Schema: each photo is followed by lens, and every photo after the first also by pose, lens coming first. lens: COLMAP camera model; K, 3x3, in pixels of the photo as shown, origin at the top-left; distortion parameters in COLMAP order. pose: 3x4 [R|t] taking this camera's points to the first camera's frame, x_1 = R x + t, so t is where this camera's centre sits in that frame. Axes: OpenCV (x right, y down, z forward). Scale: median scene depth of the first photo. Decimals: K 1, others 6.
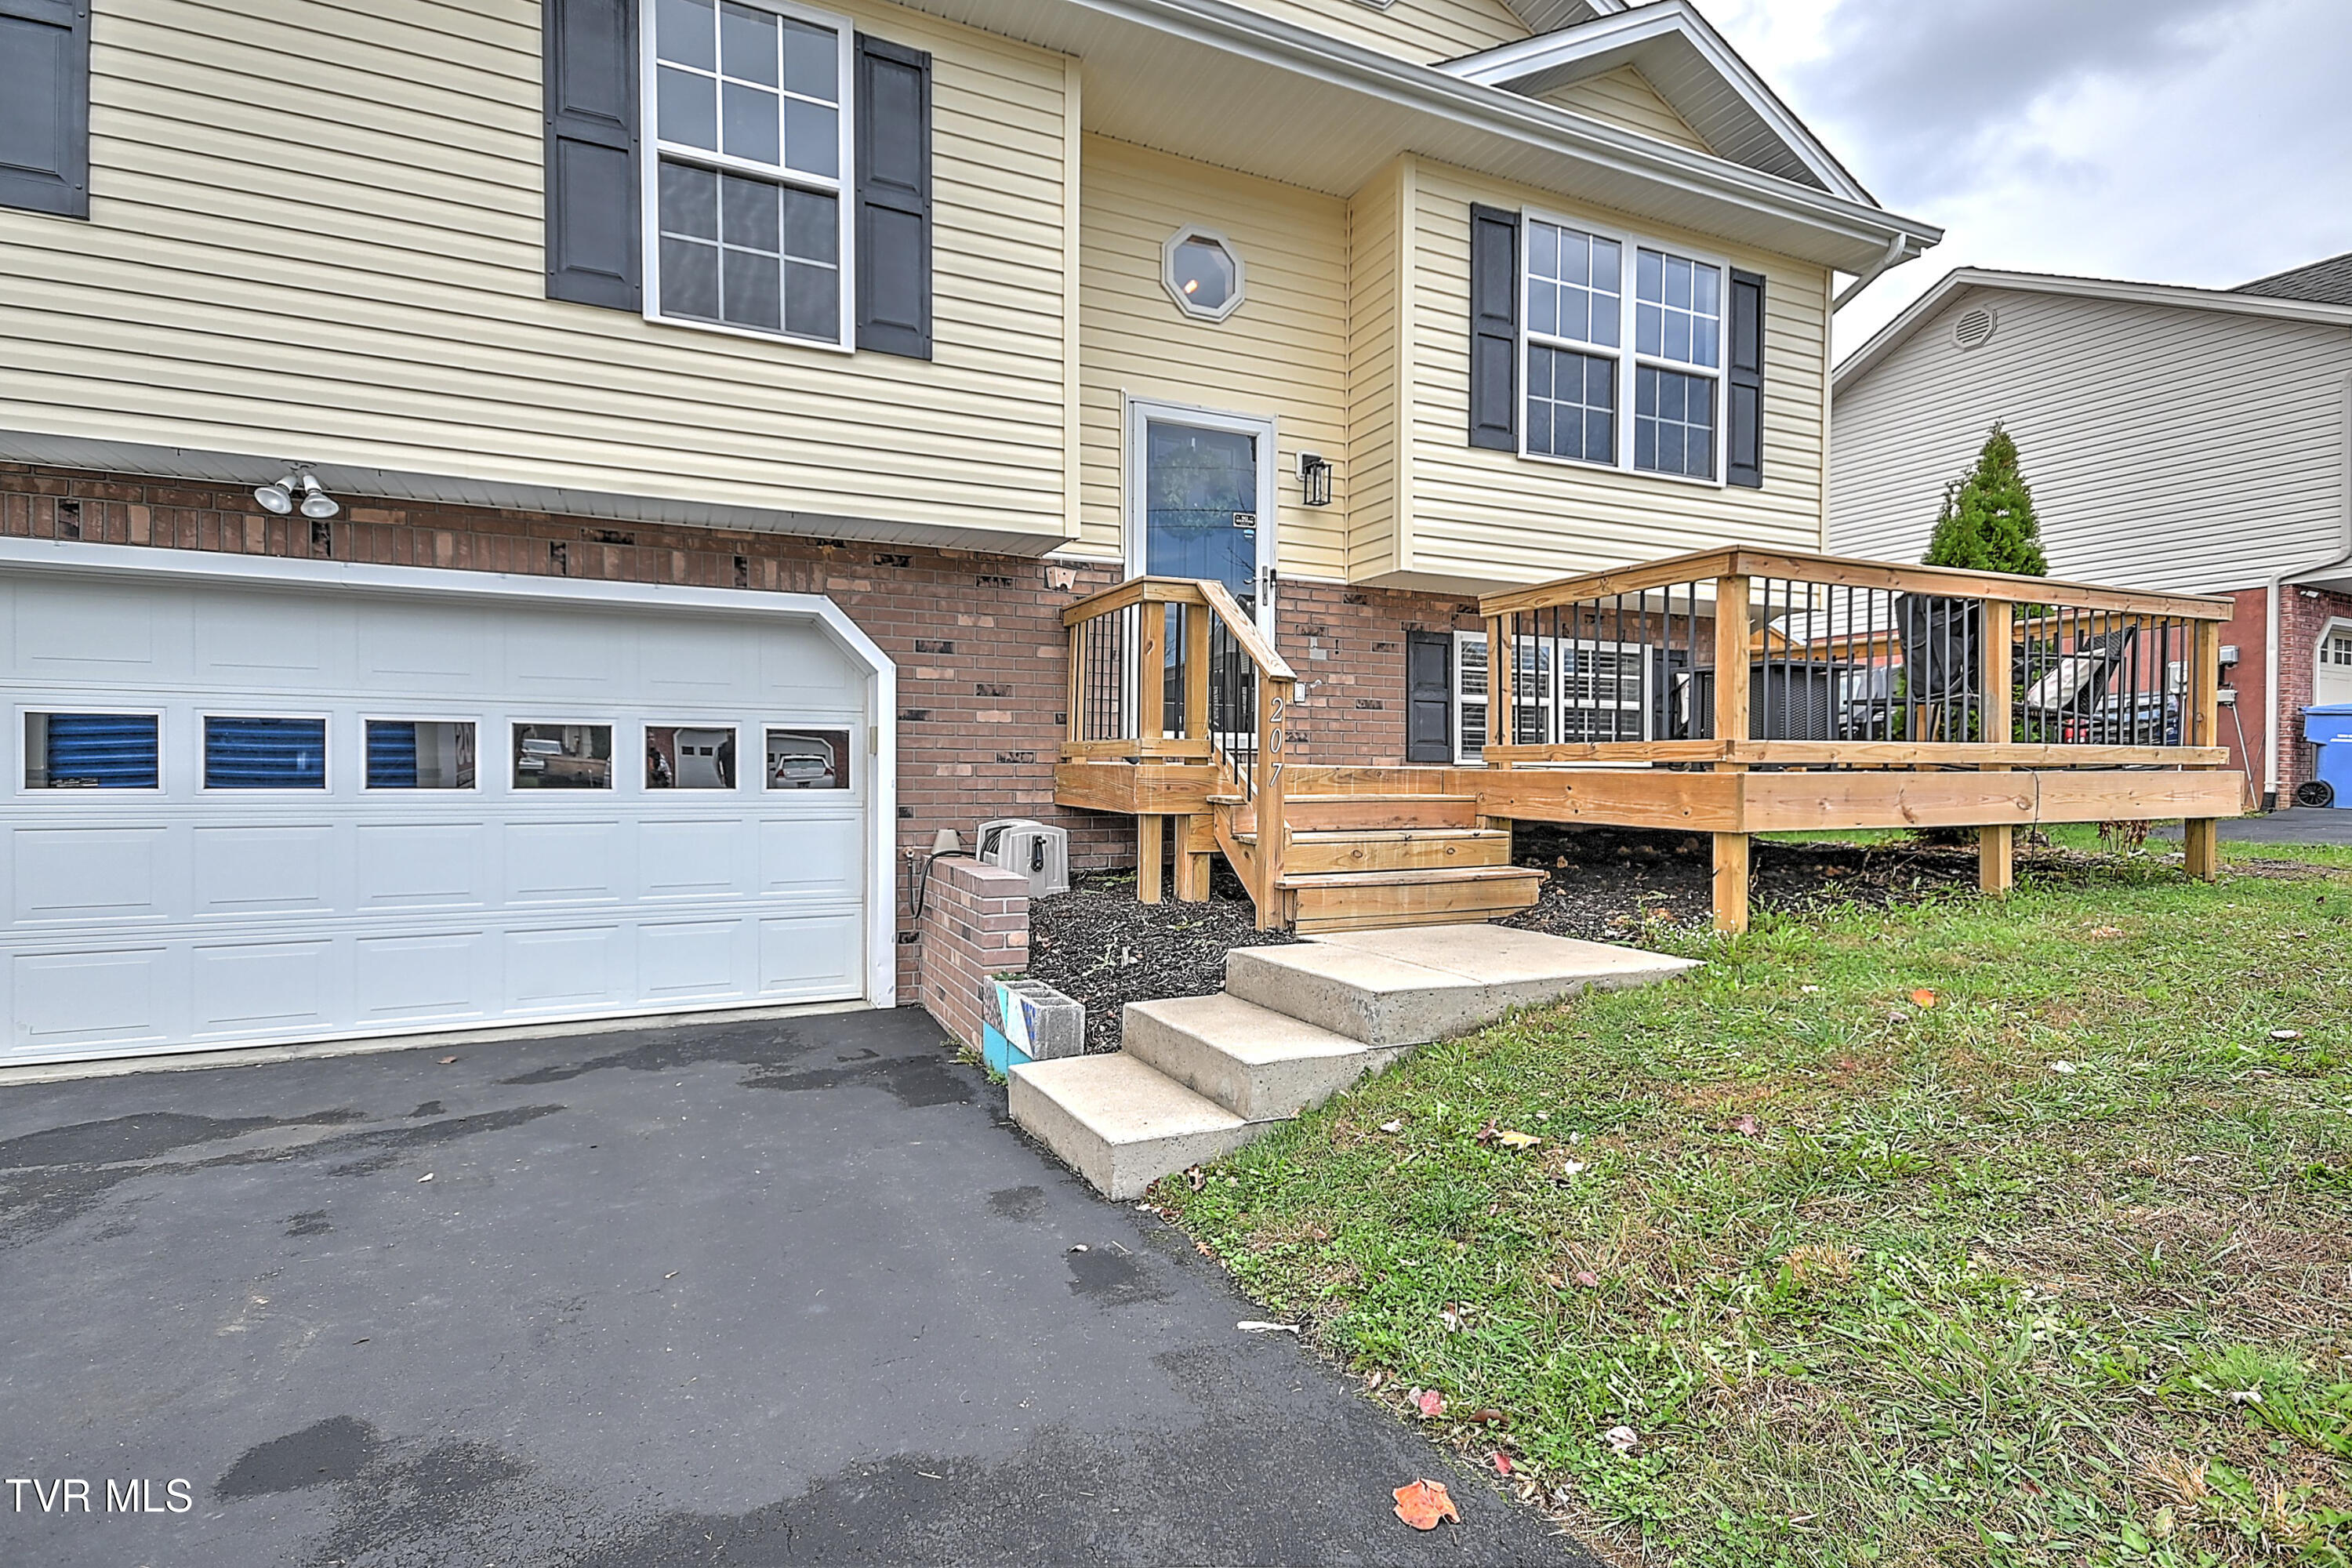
lens RADIAL K [[1128.0, 0, 1185.3], [0, 1128.0, 781.3], [0, 0, 1]] dist [0.027832, 0.001559]
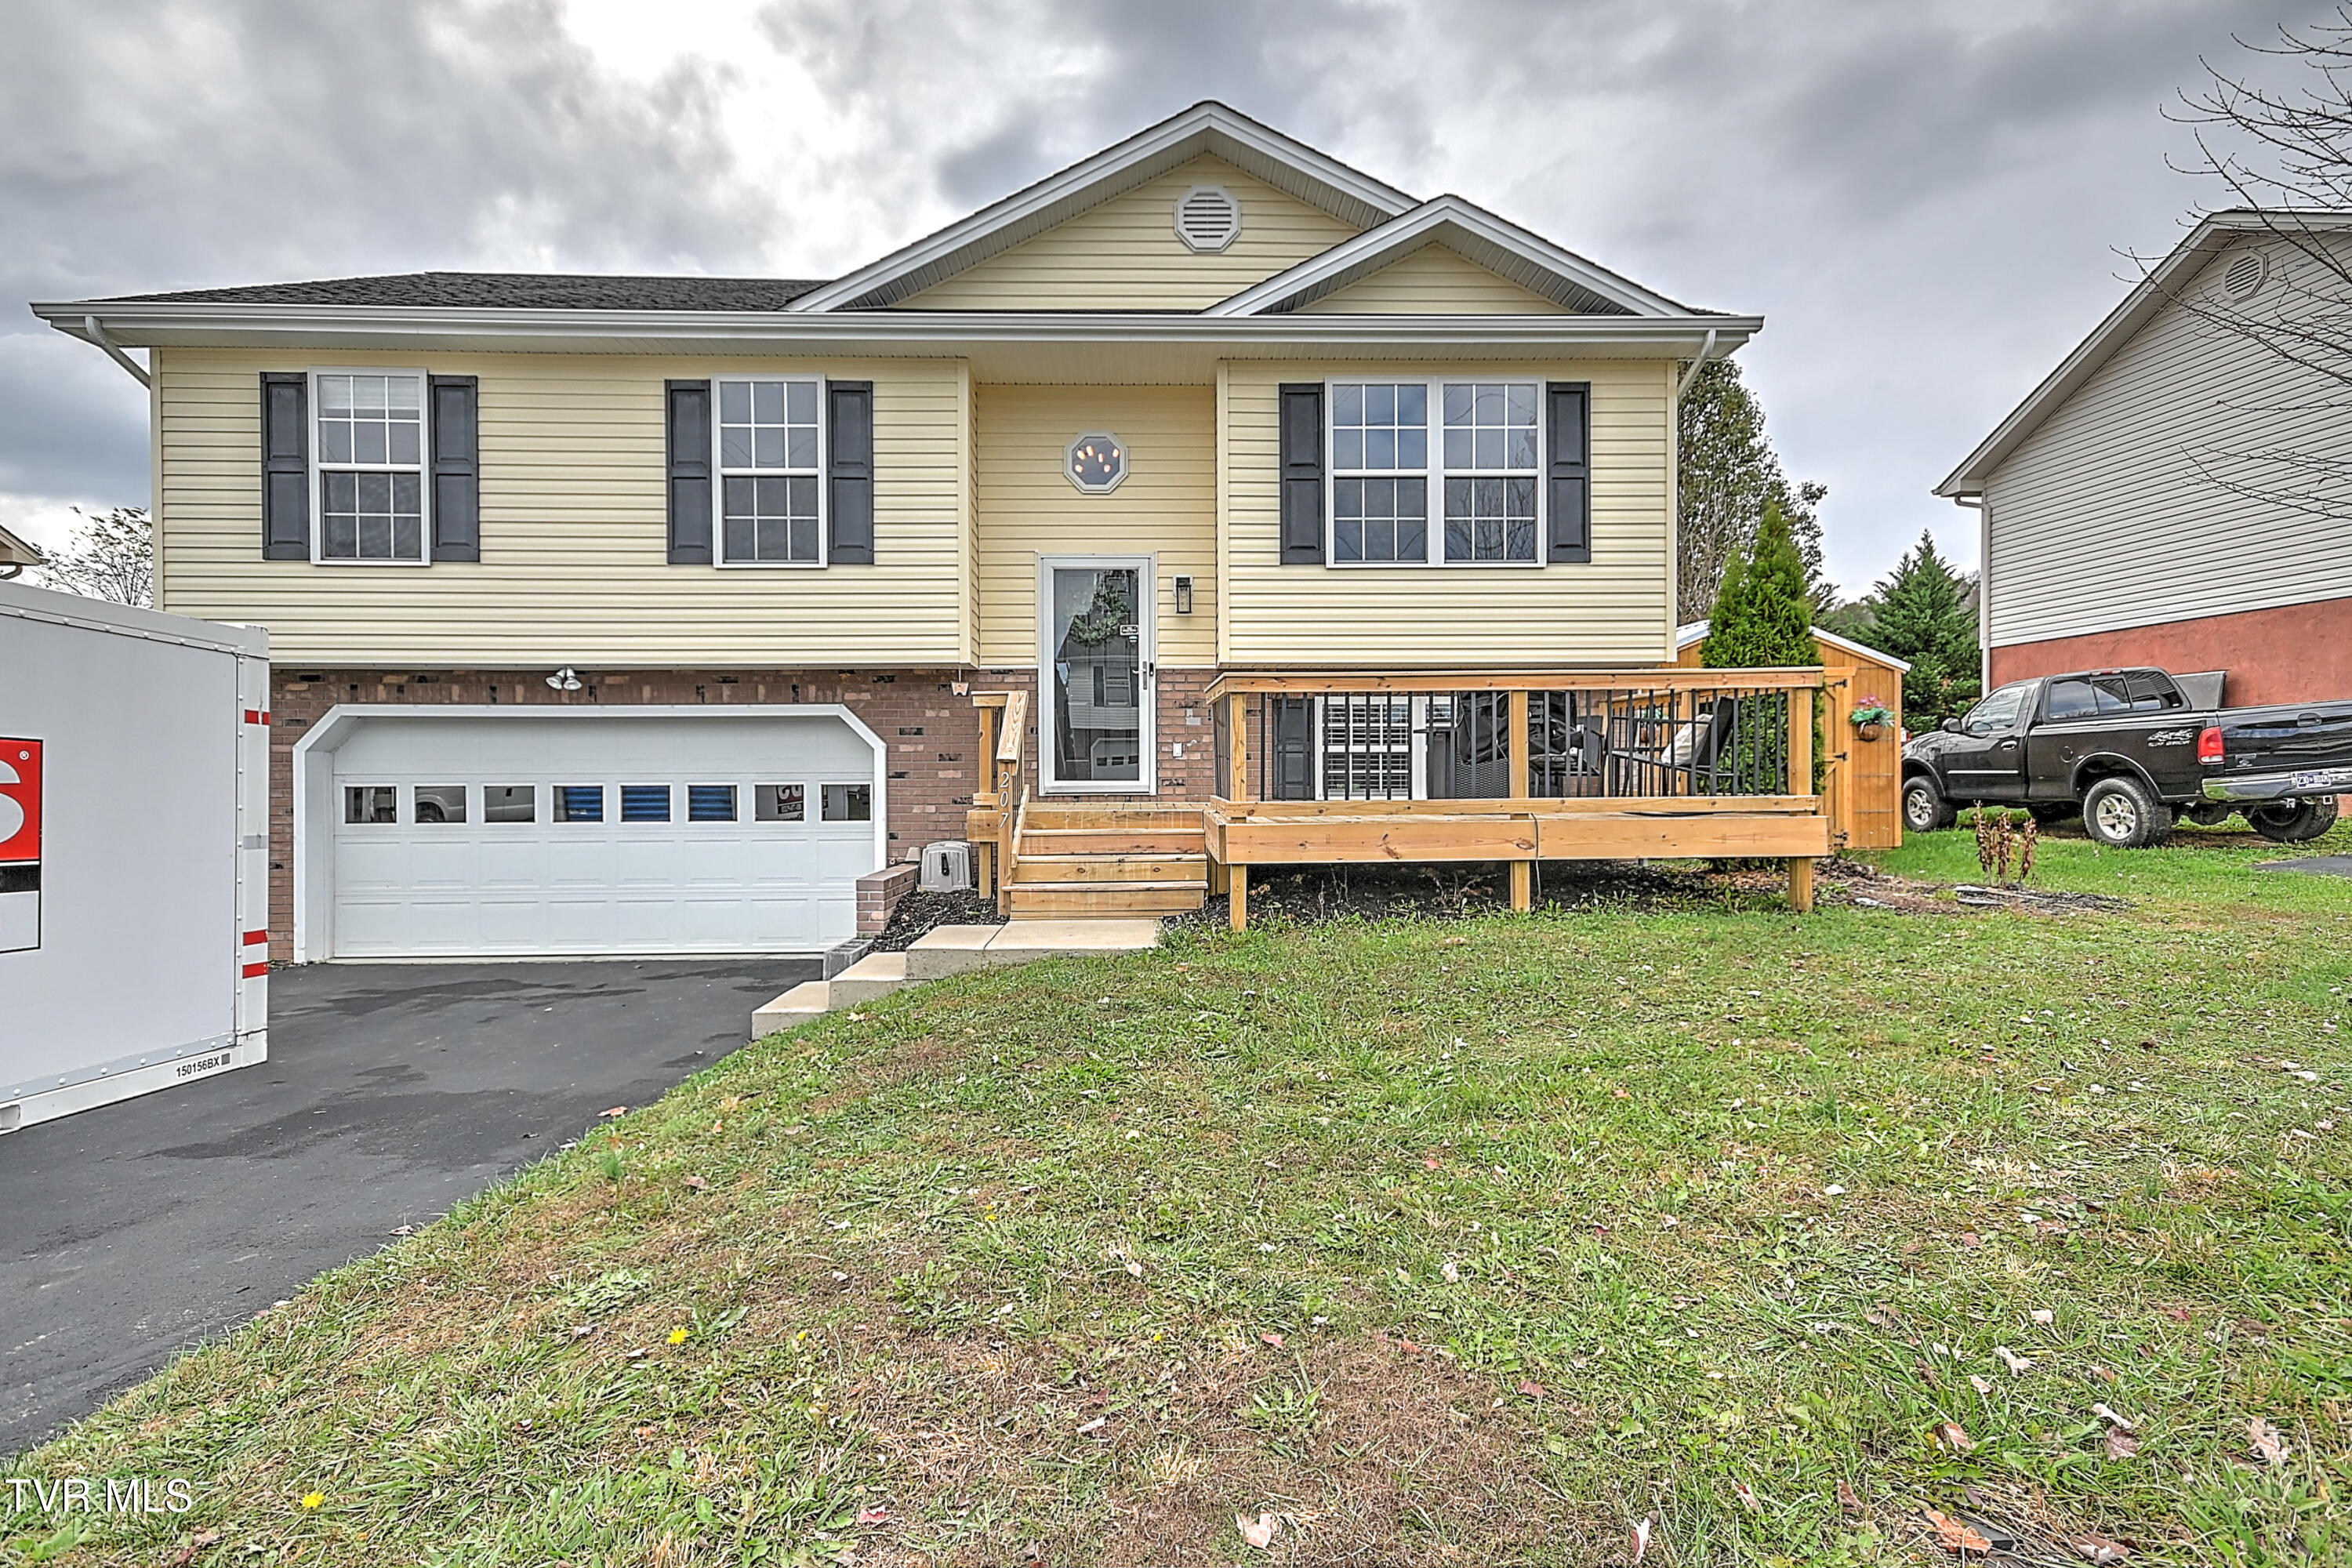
lens RADIAL K [[1128.0, 0, 1186.6], [0, 1128.0, 776.6], [0, 0, 1]] dist [0.027832, 0.001559]
pose [[0.918957, -0.007584, -0.394286, 0.723290], [0.007307, 0.999971, -0.002203, -0.047679], [0.394291, -0.000856, 0.918985, -0.285715]]
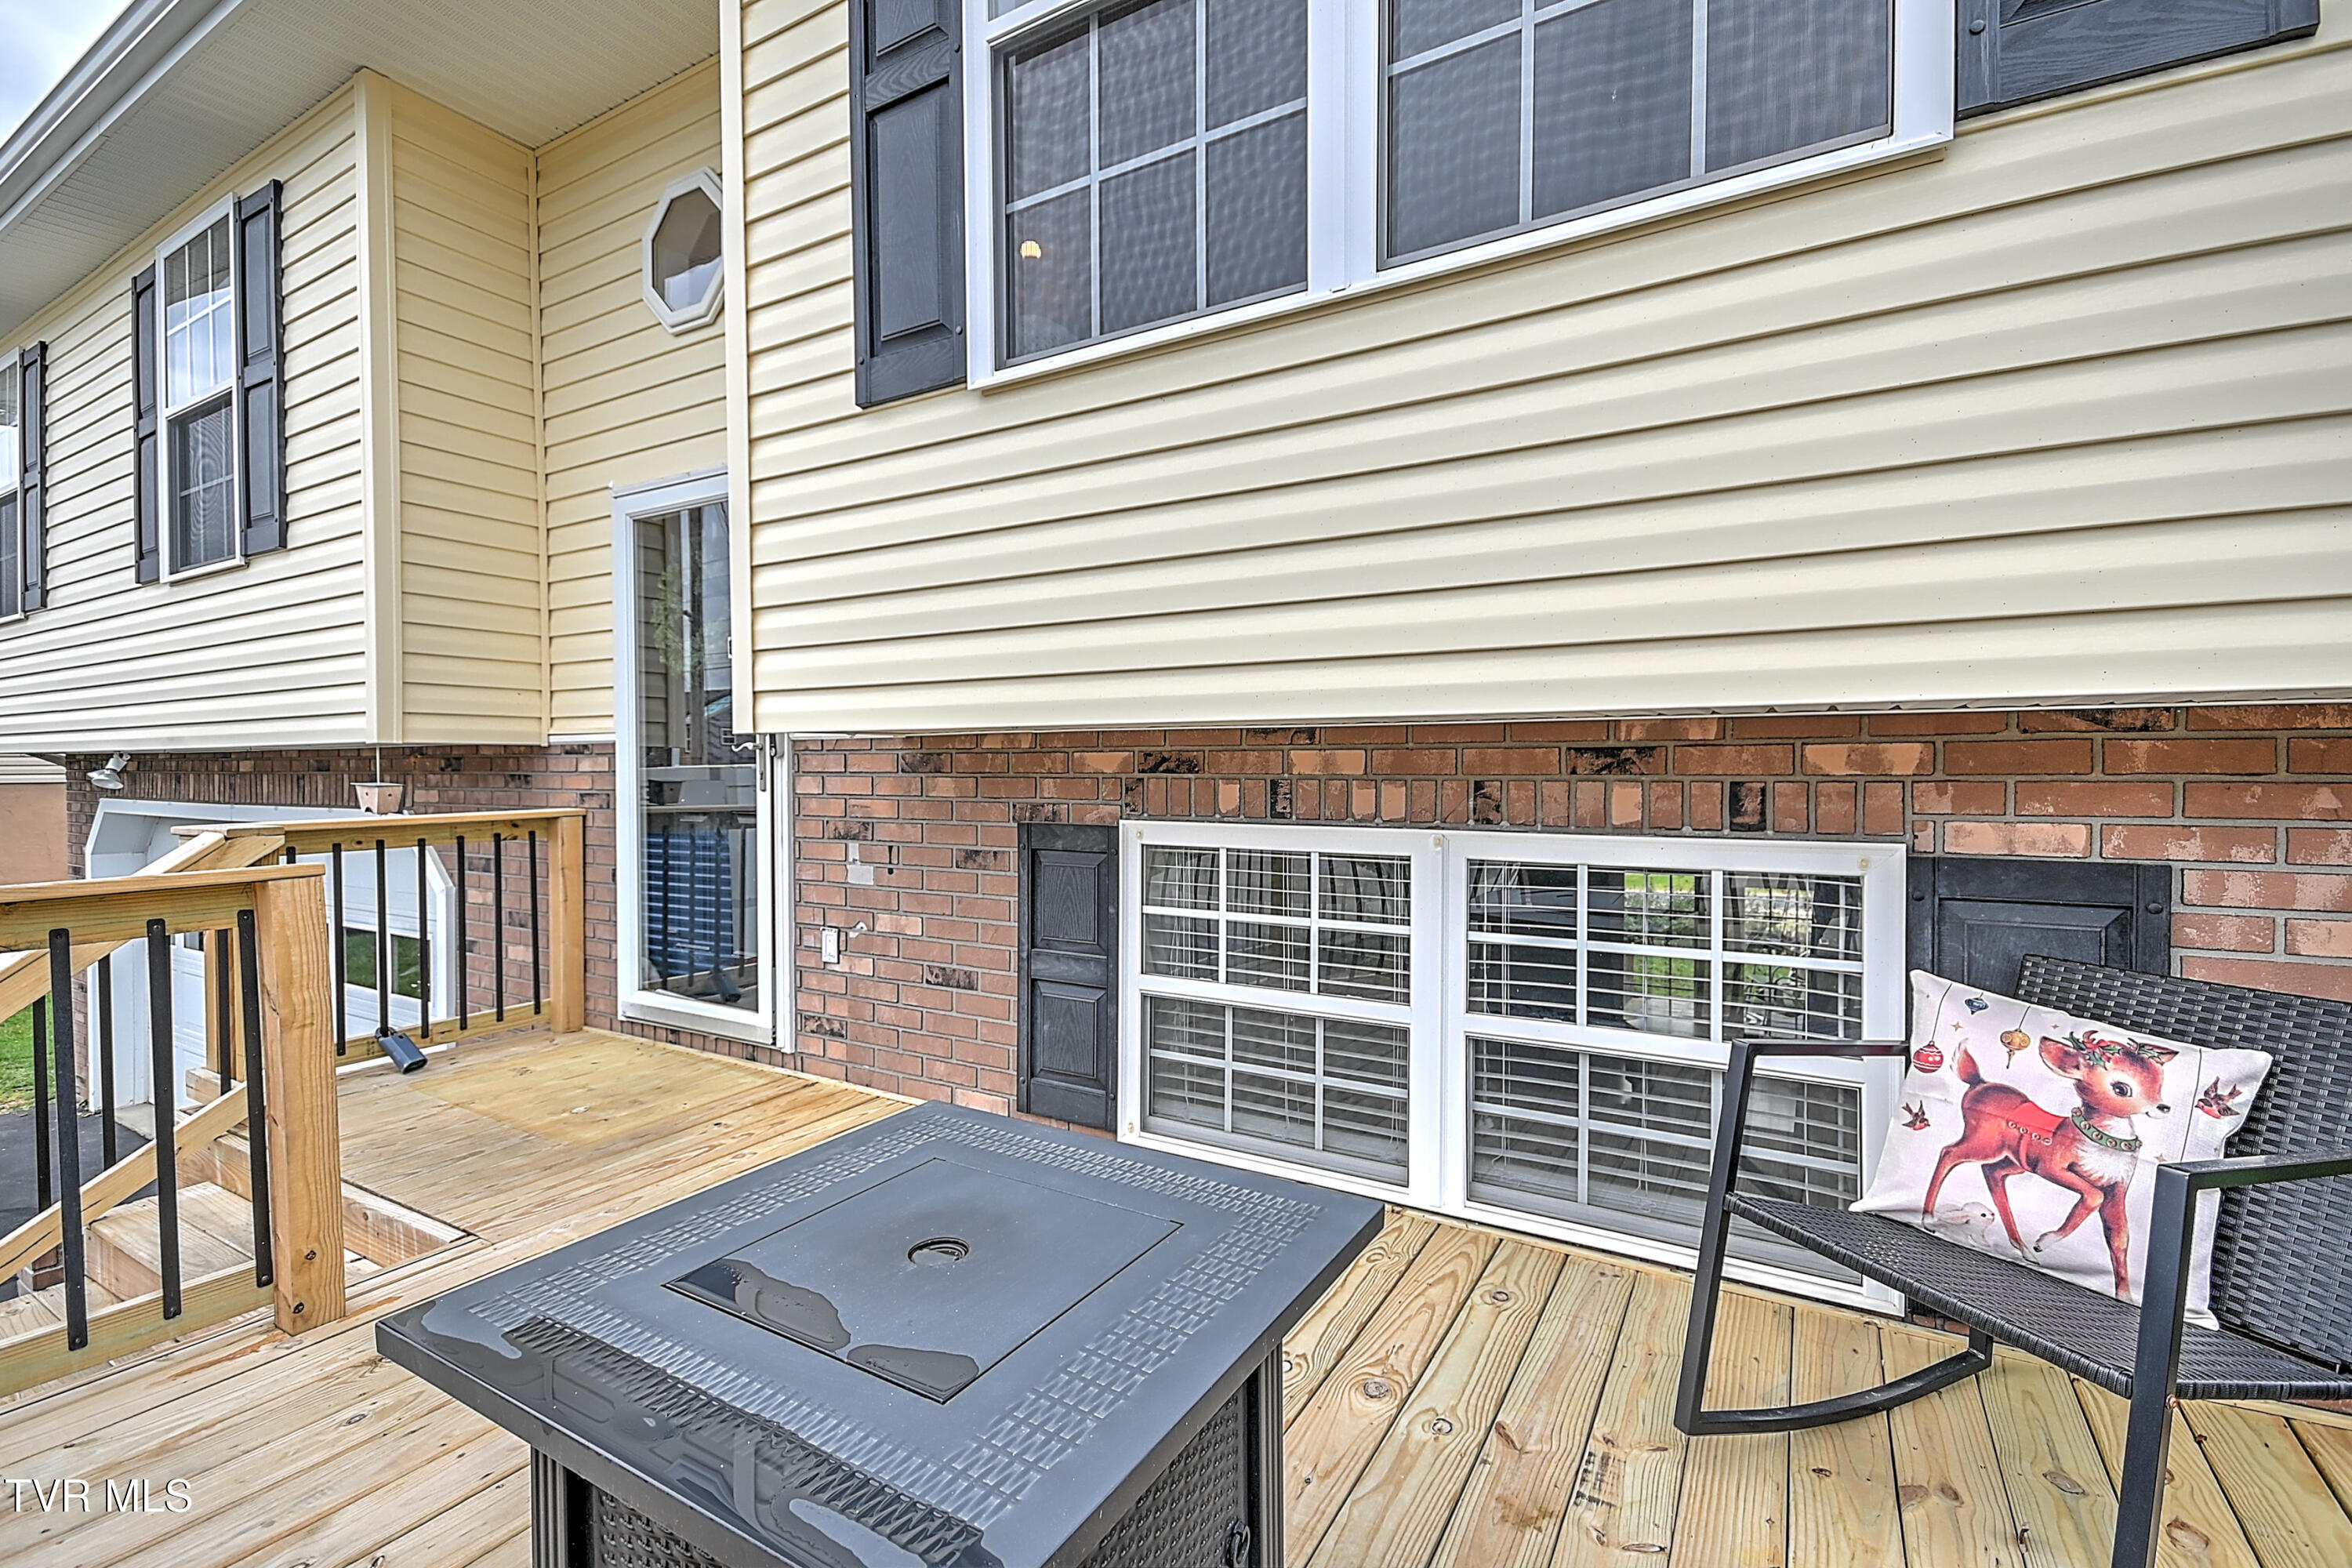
lens RADIAL K [[1080.8, 0, 1171.0], [0, 1080.8, 798.2], [0, 0, 1]] dist [0.021644, -0.001283]
pose [[0.548828, 0.018268, -0.835736, 0.688270], [-0.000267, 0.999765, 0.021678, -0.177523], [0.835935, -0.011675, 0.548704, 0.945136]]
